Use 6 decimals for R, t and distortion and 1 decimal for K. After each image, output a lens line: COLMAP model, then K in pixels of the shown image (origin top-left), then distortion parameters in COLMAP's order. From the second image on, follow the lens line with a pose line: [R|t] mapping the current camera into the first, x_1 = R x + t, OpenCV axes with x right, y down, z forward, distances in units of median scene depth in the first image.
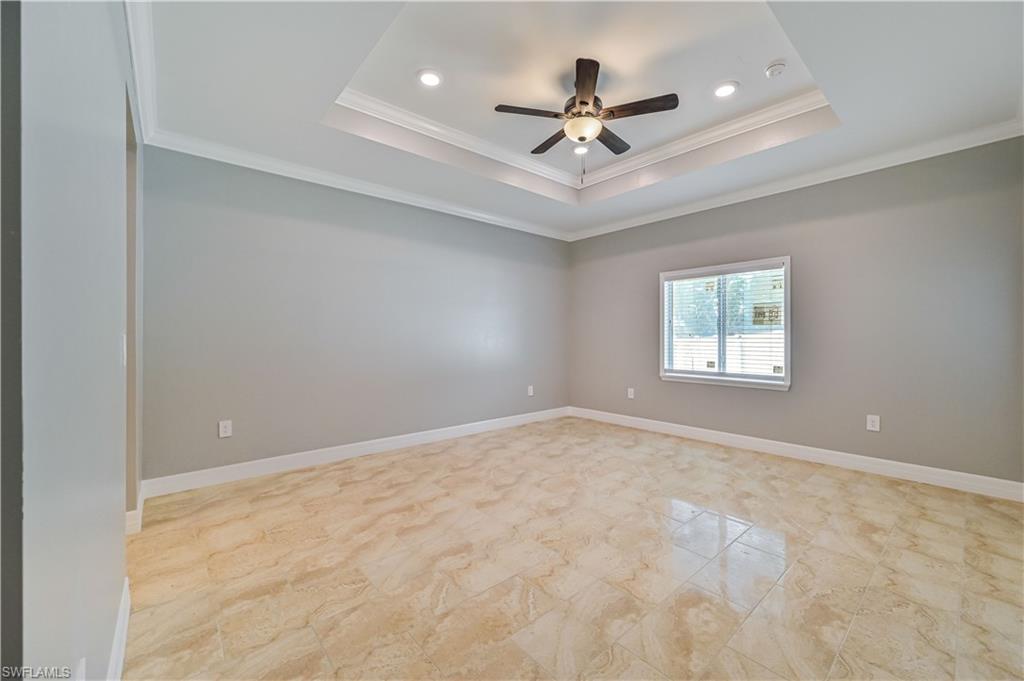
lens RADIAL K [[406.7, 0, 511.8], [0, 406.7, 337.6], [0, 0, 1]] dist [0.005303, -0.000597]
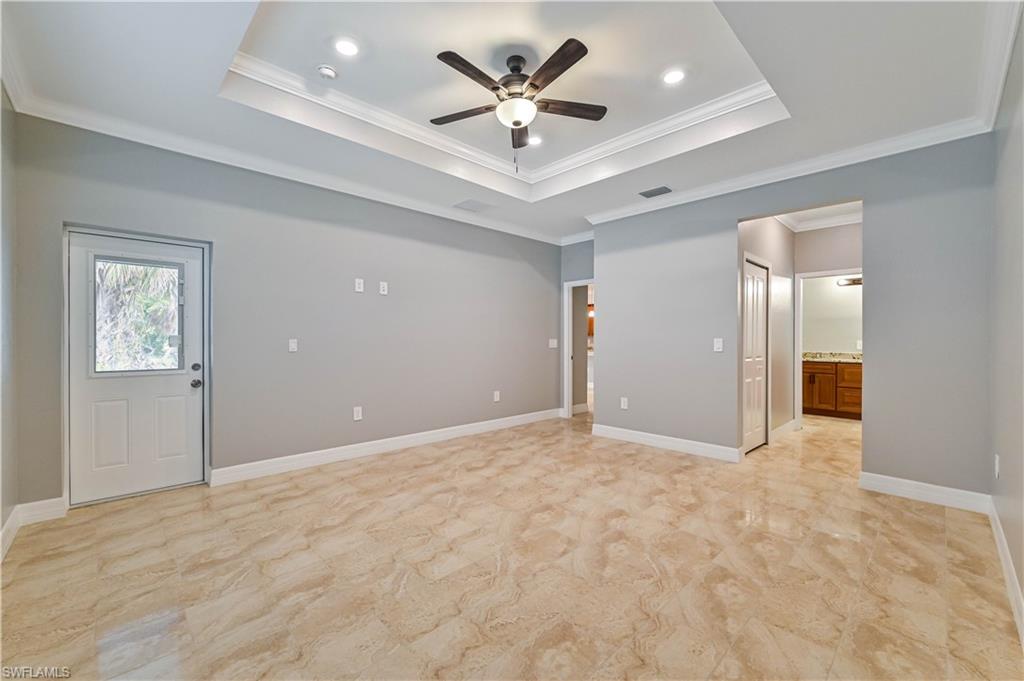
lens RADIAL K [[406.7, 0, 512.3], [0, 406.7, 339.8], [0, 0, 1]] dist [0.005303, -0.000597]
pose [[-0.998542, 0.000861, -0.053968, 0.228046], [0.000511, 0.999979, 0.006488, -0.007147], [0.053972, 0.006451, -0.998522, 1.884797]]
